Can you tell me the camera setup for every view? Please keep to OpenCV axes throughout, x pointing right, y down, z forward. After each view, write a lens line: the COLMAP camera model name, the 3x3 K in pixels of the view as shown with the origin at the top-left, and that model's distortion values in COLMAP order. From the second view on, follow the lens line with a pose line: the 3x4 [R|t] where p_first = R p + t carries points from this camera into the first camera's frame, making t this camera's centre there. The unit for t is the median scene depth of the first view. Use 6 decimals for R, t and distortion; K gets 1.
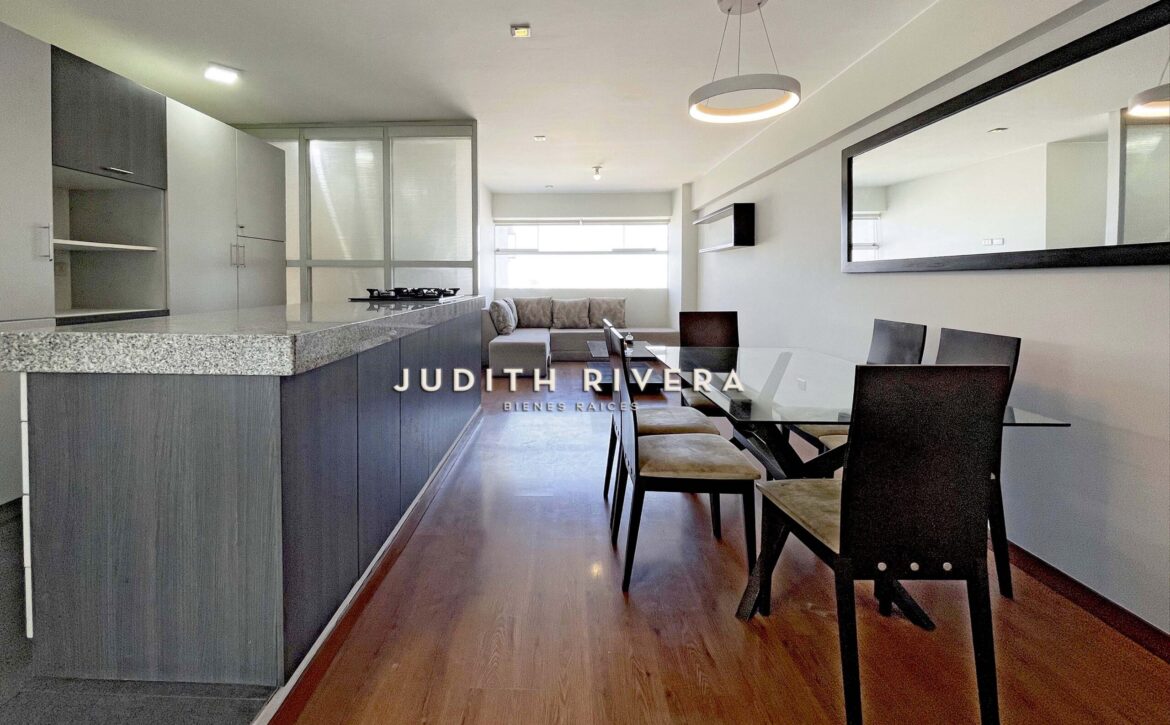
lens RADIAL K [[516.8, 0, 578.1], [0, 516.8, 297.3], [0, 0, 1]] dist [-0.005637, 0.002670]
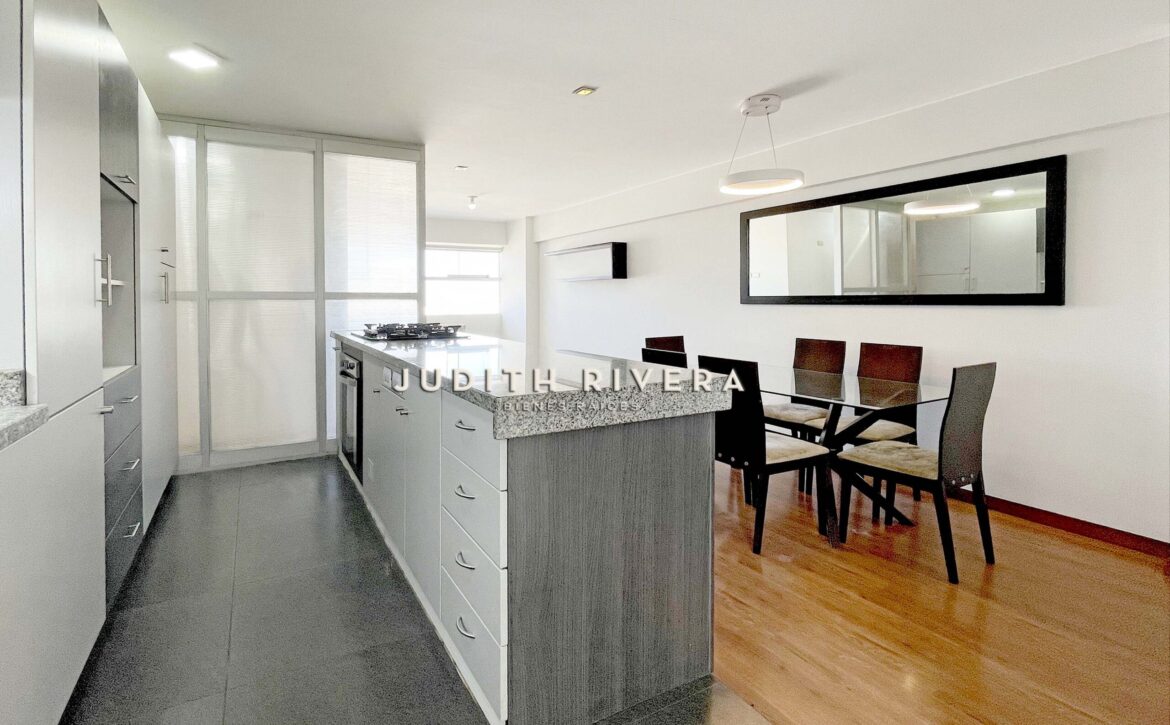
lens RADIAL K [[516.8, 0, 582.7], [0, 516.8, 313.7], [0, 0, 1]] dist [-0.005637, 0.002670]
pose [[0.868992, -0.018712, 0.494472, -0.614494], [0.023374, 0.999722, -0.003246, -0.033140], [-0.494274, 0.014379, 0.869187, 0.045520]]
